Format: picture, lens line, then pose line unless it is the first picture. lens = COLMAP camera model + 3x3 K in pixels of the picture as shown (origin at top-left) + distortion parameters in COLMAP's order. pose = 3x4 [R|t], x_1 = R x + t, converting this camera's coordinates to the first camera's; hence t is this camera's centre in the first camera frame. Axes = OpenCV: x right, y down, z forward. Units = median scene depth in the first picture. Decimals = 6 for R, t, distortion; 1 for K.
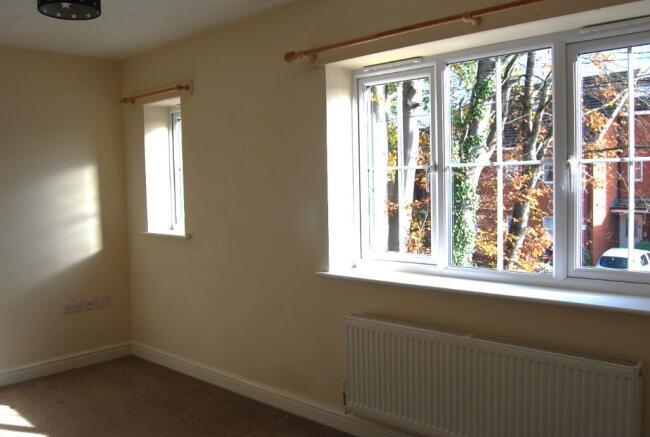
lens RADIAL K [[585.7, 0, 325.0], [0, 585.7, 218.5], [0, 0, 1]] dist [-0.014721, -0.009354]
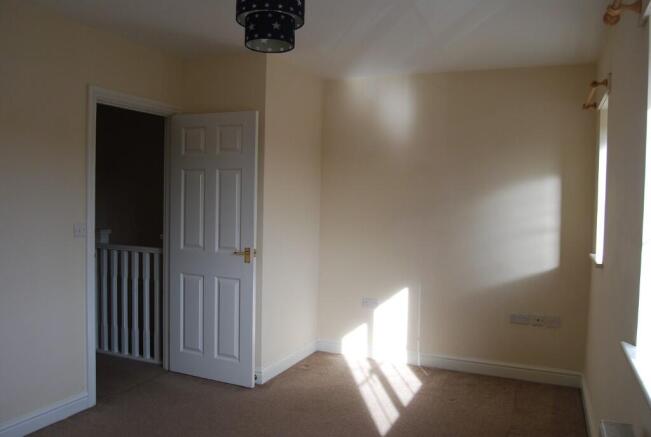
lens RADIAL K [[536.3, 0, 331.4], [0, 536.3, 217.6], [0, 0, 1]] dist [-0.054413, 0.003482]
pose [[0.351032, 0.070052, -0.933739, 0.294383], [-0.092353, 0.994926, 0.039923, -0.027247], [0.931798, 0.072219, 0.355721, 0.353684]]
